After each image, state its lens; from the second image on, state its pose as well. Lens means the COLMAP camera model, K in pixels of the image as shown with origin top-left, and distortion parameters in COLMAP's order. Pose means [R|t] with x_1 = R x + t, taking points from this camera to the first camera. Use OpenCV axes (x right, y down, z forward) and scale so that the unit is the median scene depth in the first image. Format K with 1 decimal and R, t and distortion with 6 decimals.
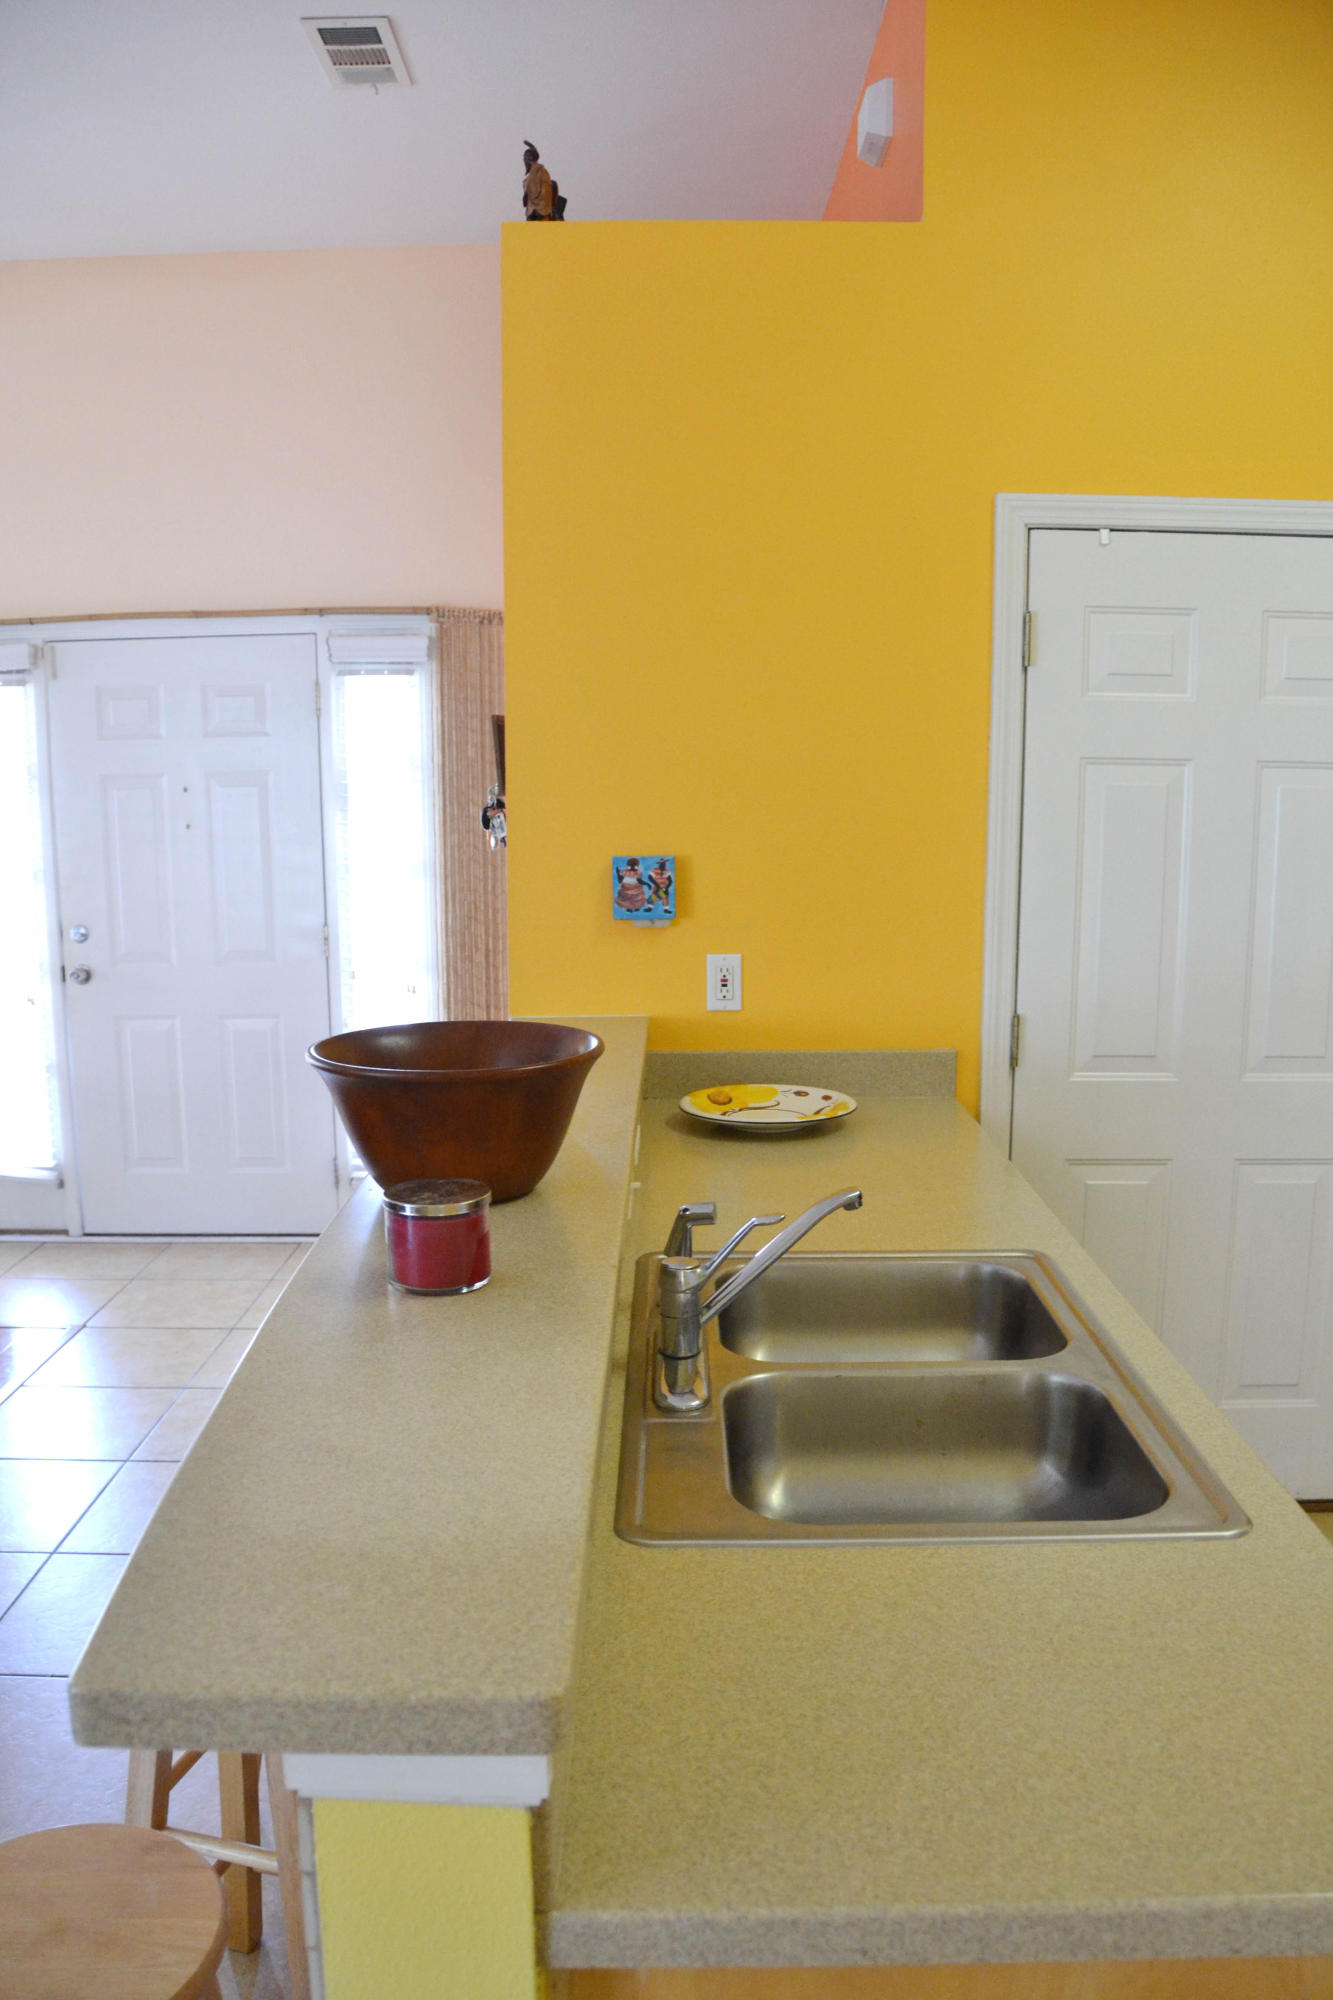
lens RADIAL K [[1571.5, 0, 663.7], [0, 1571.5, 1048.4], [0, 0, 1]] dist [-0.111049, 0.004764]
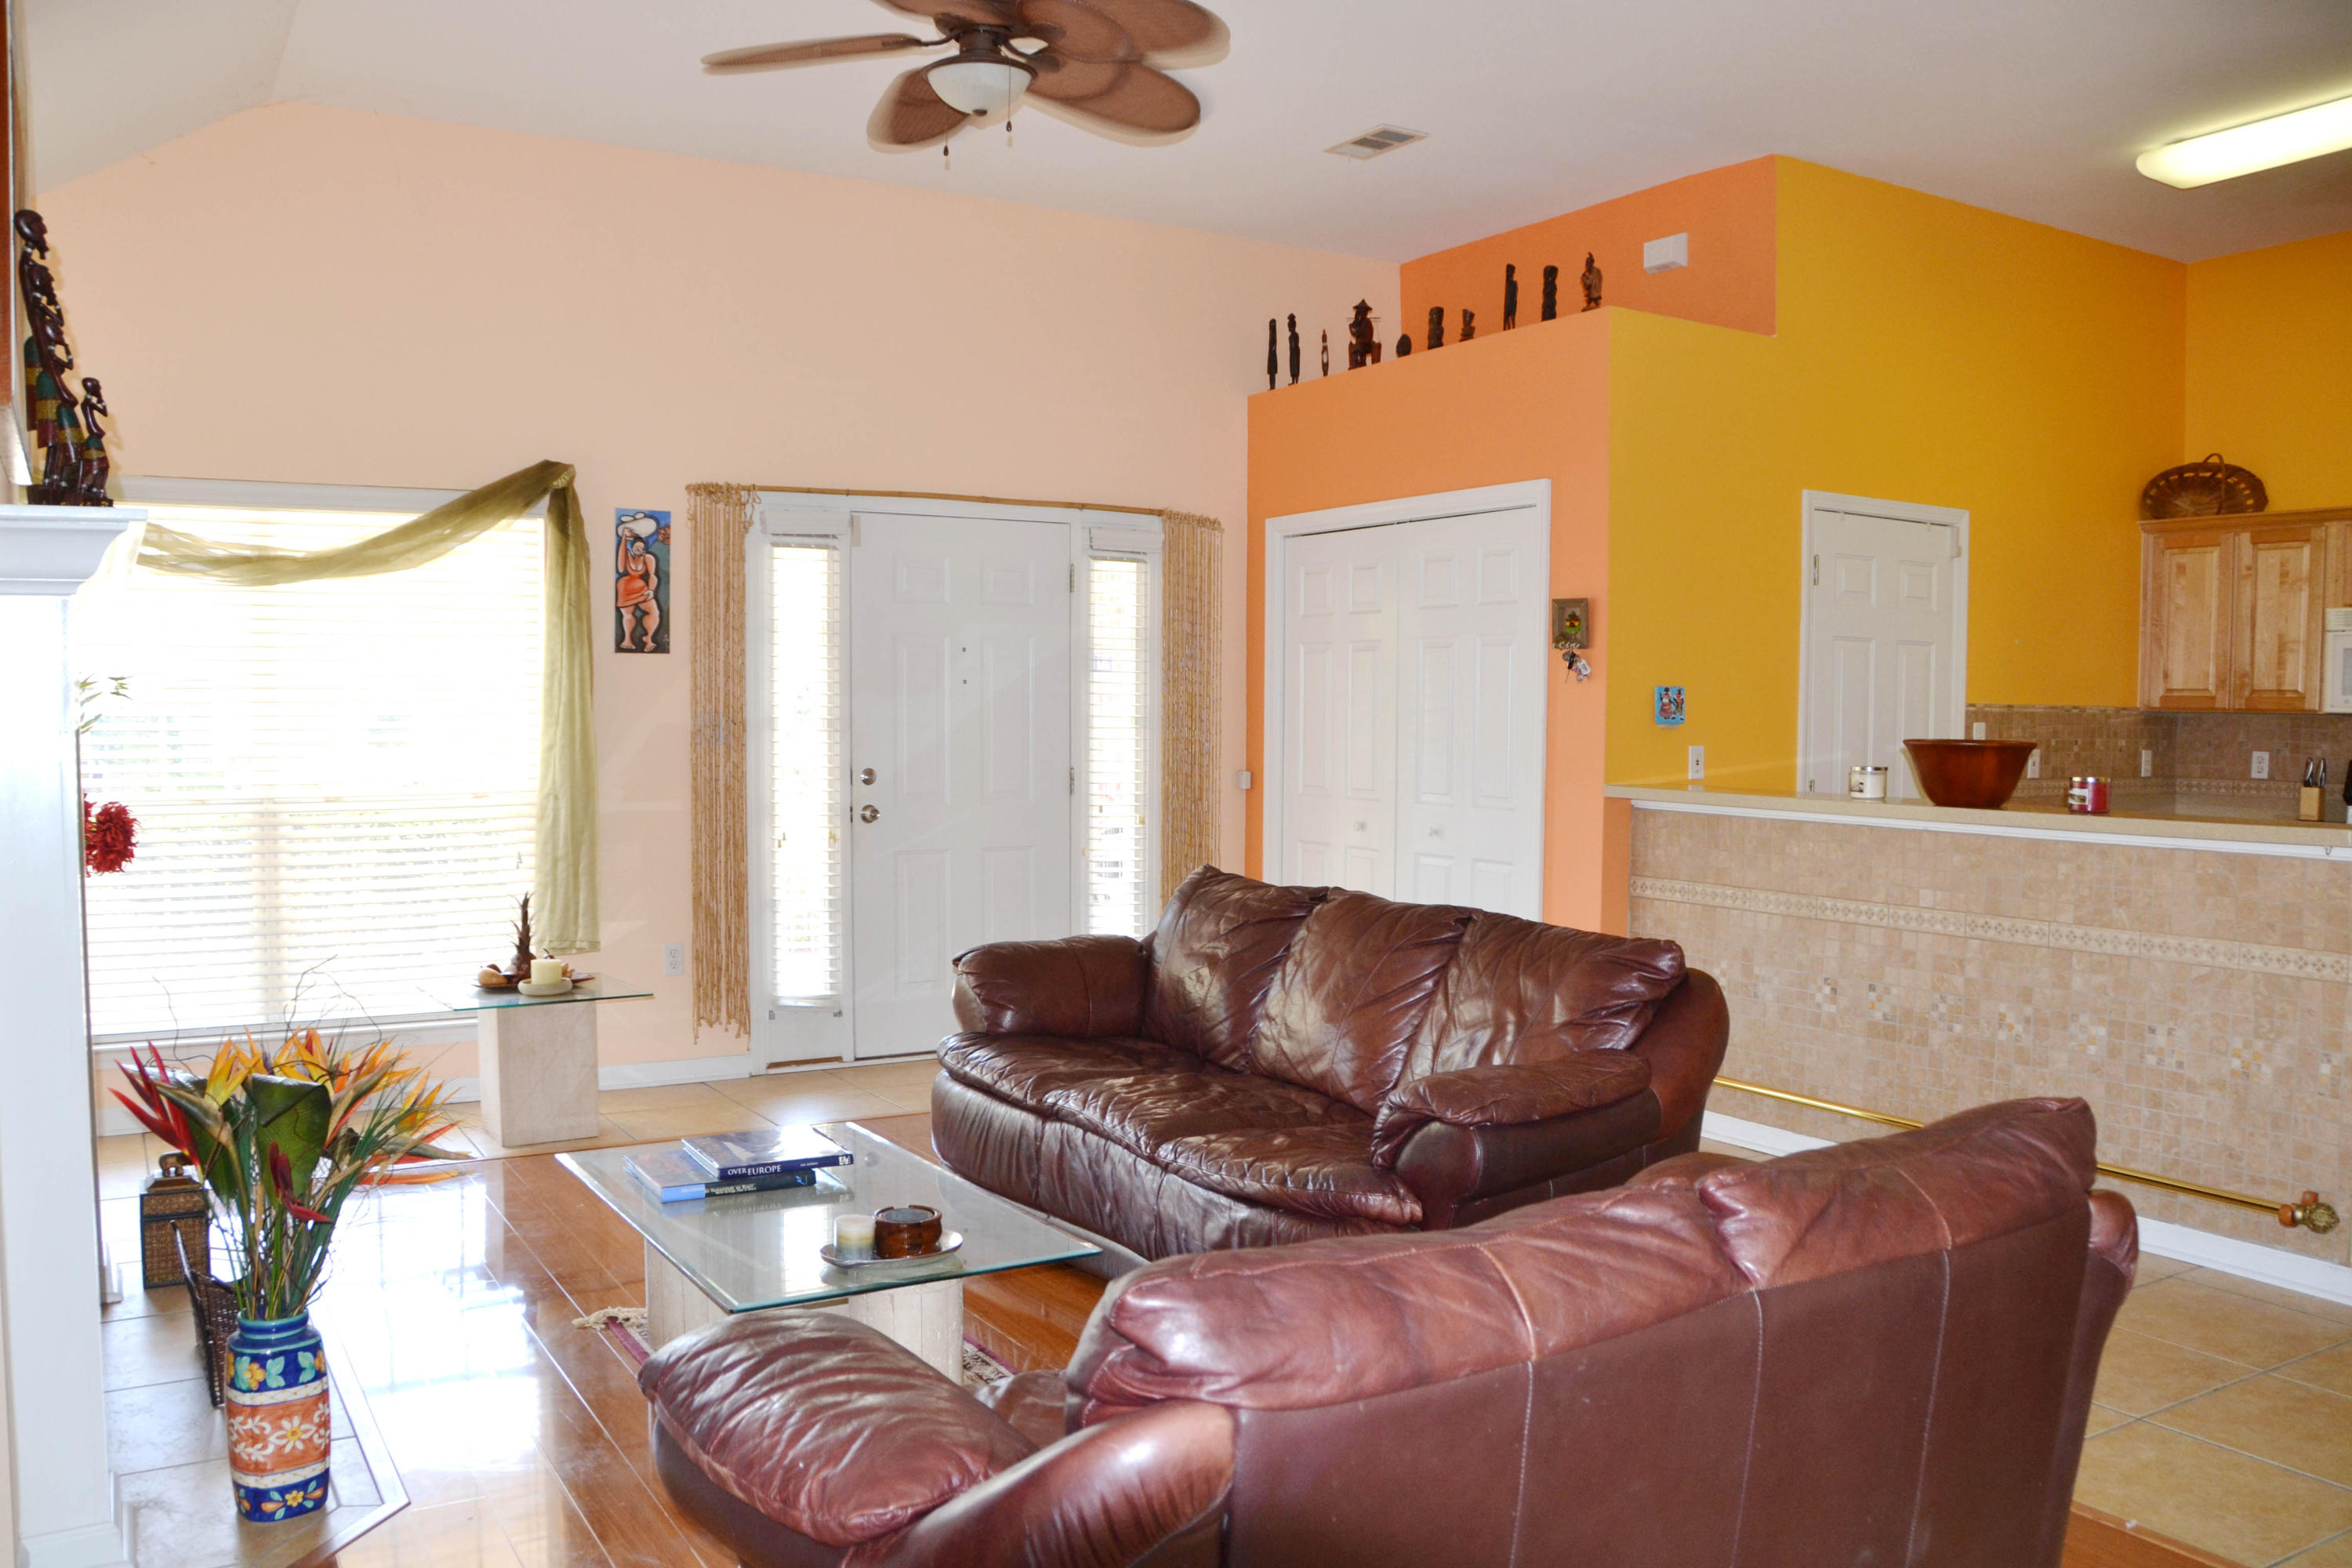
lens RADIAL K [[1848.1, 0, 1169.9], [0, 1848.1, 793.6], [0, 0, 1]] dist [-0.111049, 0.004764]
pose [[0.849236, -0.013191, 0.527849, -0.923499], [0.078653, 0.991695, -0.101758, 0.091058], [-0.522123, 0.127933, 0.843220, -0.216884]]
